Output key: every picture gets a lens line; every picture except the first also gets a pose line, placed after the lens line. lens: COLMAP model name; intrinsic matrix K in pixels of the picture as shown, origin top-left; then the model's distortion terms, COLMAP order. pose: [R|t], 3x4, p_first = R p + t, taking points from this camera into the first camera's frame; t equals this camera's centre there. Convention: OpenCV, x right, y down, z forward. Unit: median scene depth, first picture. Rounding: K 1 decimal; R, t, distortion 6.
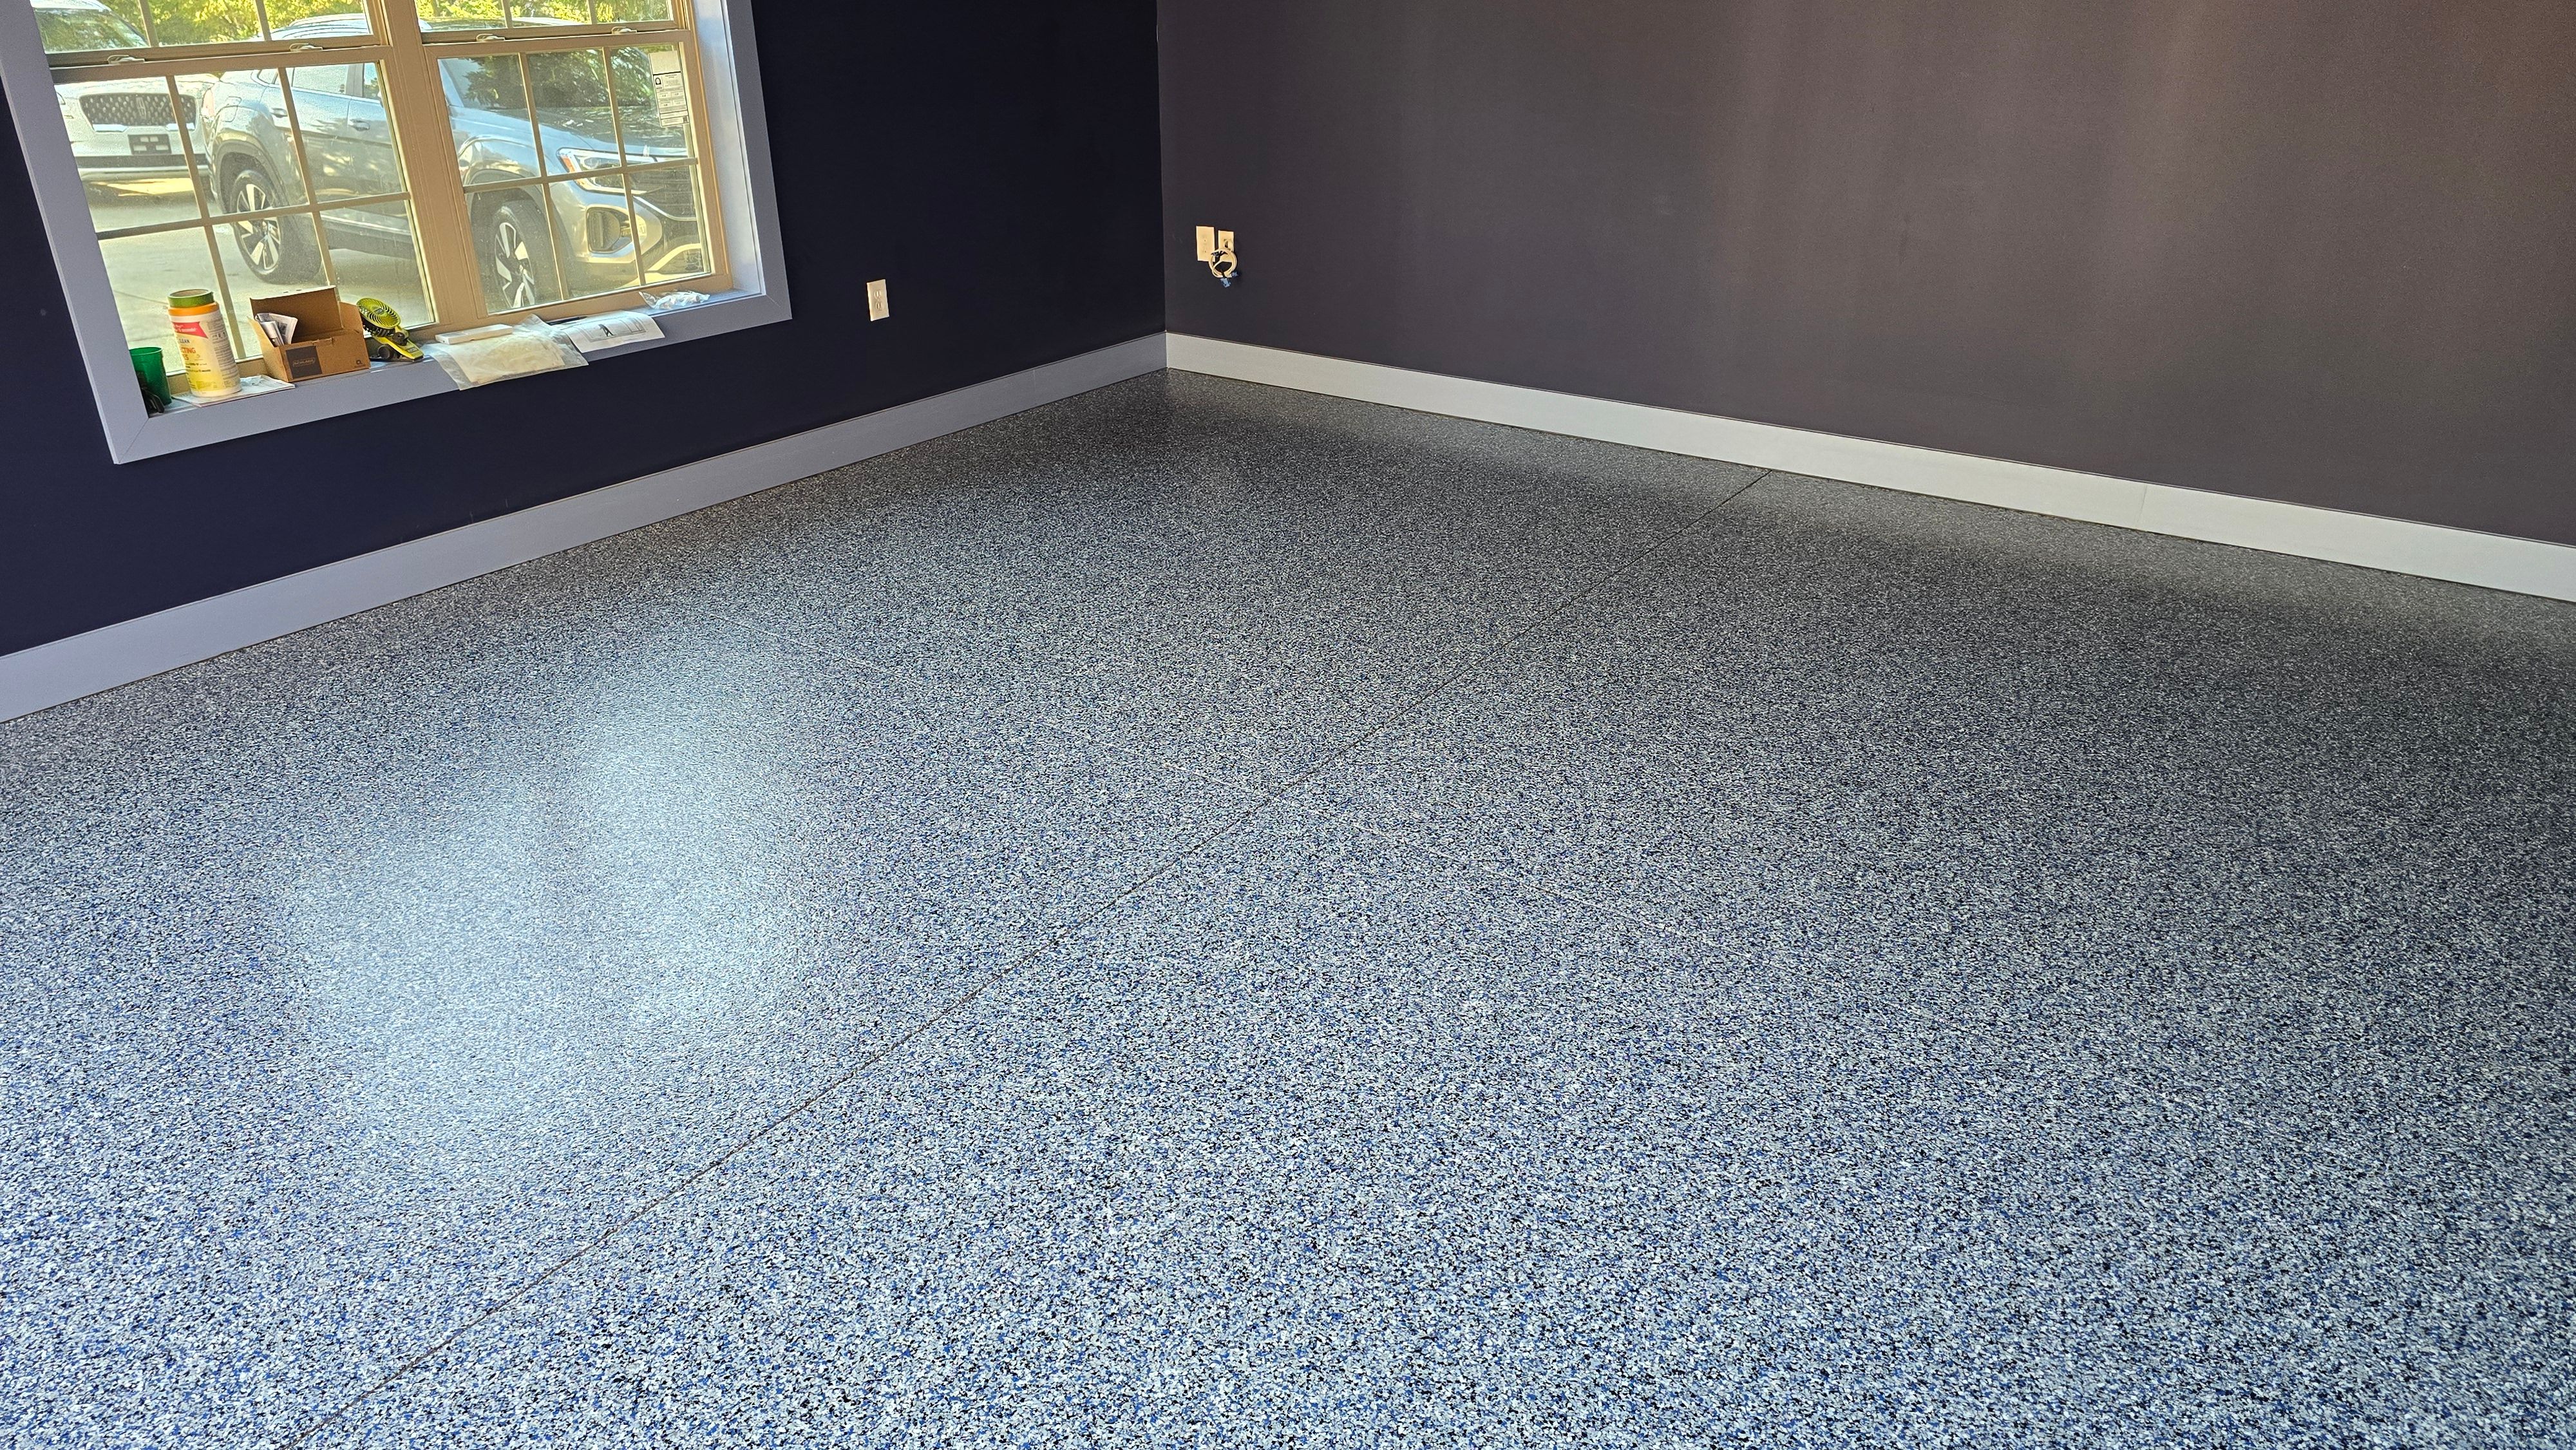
lens RADIAL K [[1703.7, 0, 1288.0], [0, 1703.7, 725.0], [0, 0, 1]] dist [0.087301, -0.096946]
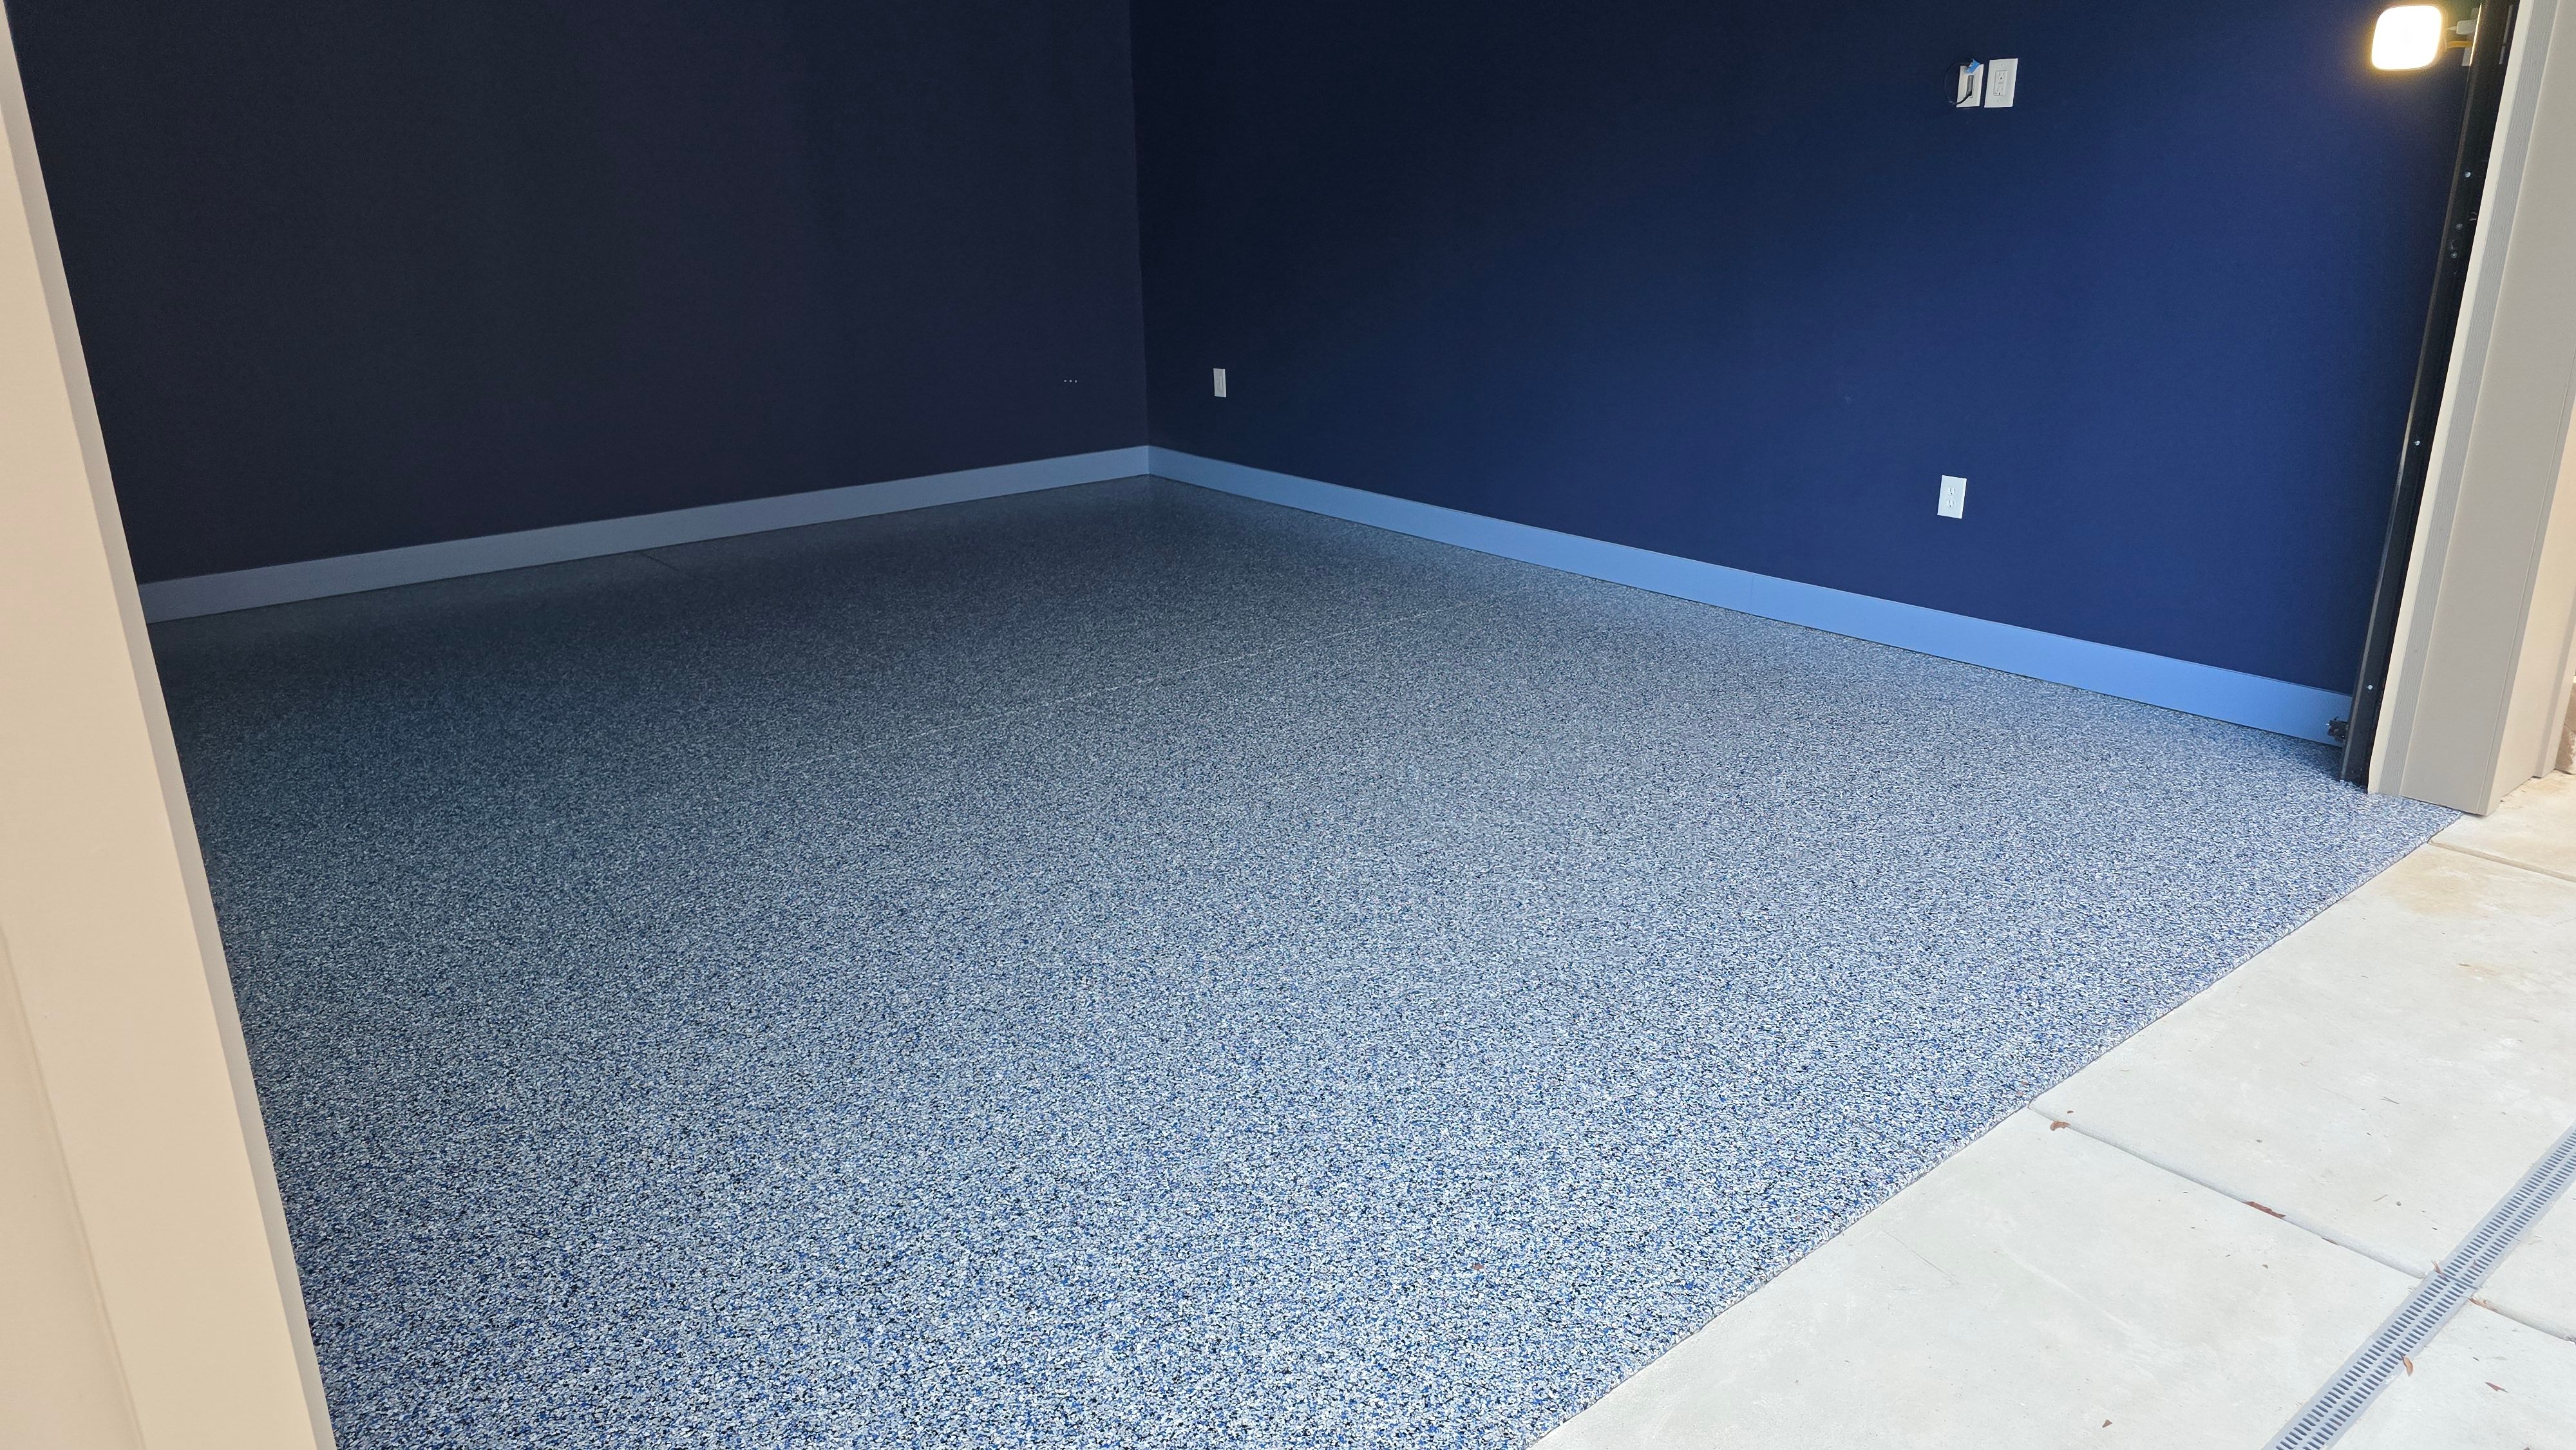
lens RADIAL K [[1712.9, 0, 1288.3], [0, 1712.9, 688.5], [0, 0, 1]] dist [0.095743, -0.098133]
pose [[0.257726, -0.292008, 0.921037, -0.970961], [0.422036, 0.891520, 0.164555, -0.084910], [-0.869174, 0.346301, 0.353005, 0.223515]]
